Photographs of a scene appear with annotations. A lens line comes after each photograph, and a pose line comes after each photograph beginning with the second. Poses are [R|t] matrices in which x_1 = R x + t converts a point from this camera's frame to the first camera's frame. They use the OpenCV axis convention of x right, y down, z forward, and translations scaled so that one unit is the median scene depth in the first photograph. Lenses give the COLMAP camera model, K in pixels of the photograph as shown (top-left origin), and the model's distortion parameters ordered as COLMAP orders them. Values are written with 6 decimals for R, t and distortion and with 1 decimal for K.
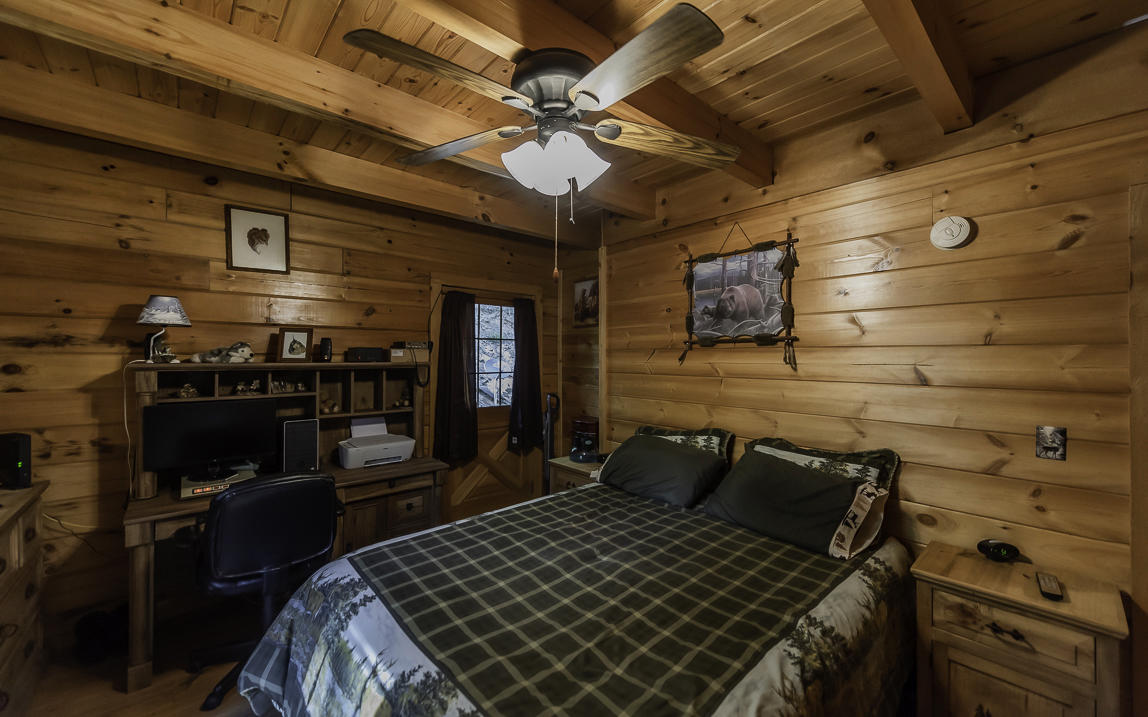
lens RADIAL K [[458.8, 0, 570.9], [0, 458.8, 358.6], [0, 0, 1]] dist [0.015708, -0.001898]
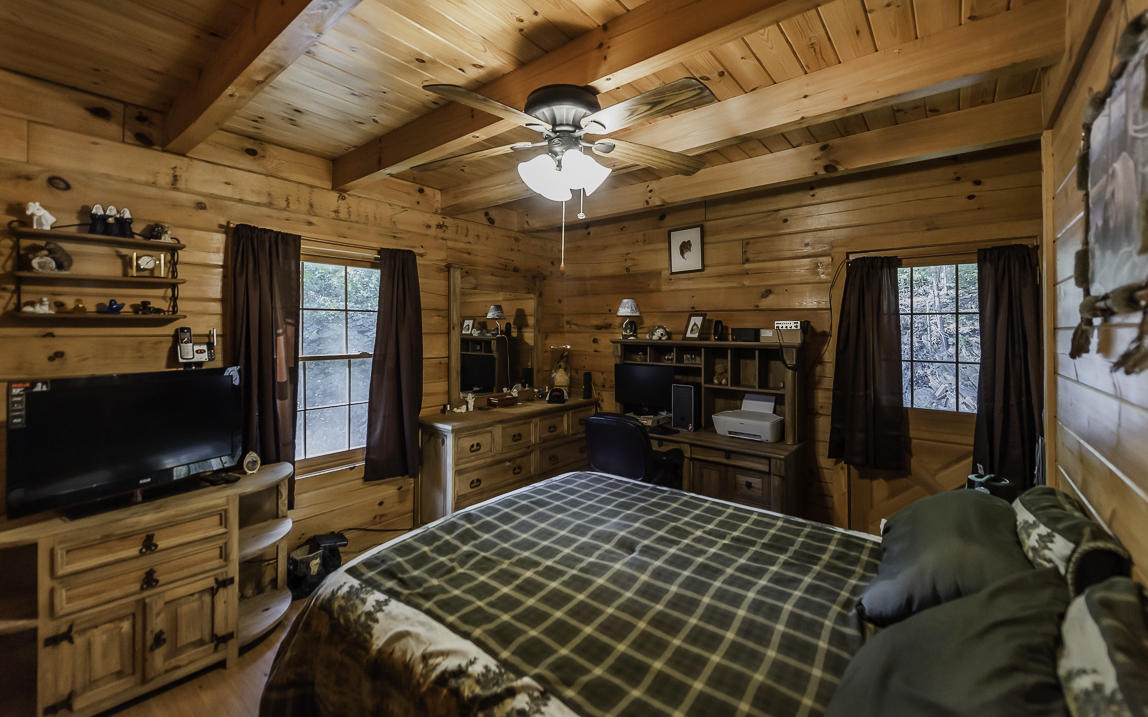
lens RADIAL K [[458.8, 0, 556.9], [0, 458.8, 328.7], [0, 0, 1]] dist [0.015708, -0.001898]
pose [[0.142775, -0.006454, -0.989734, 0.700704], [-0.012073, 0.999893, -0.008262, -0.010613], [0.989681, 0.013129, 0.142682, 0.509050]]
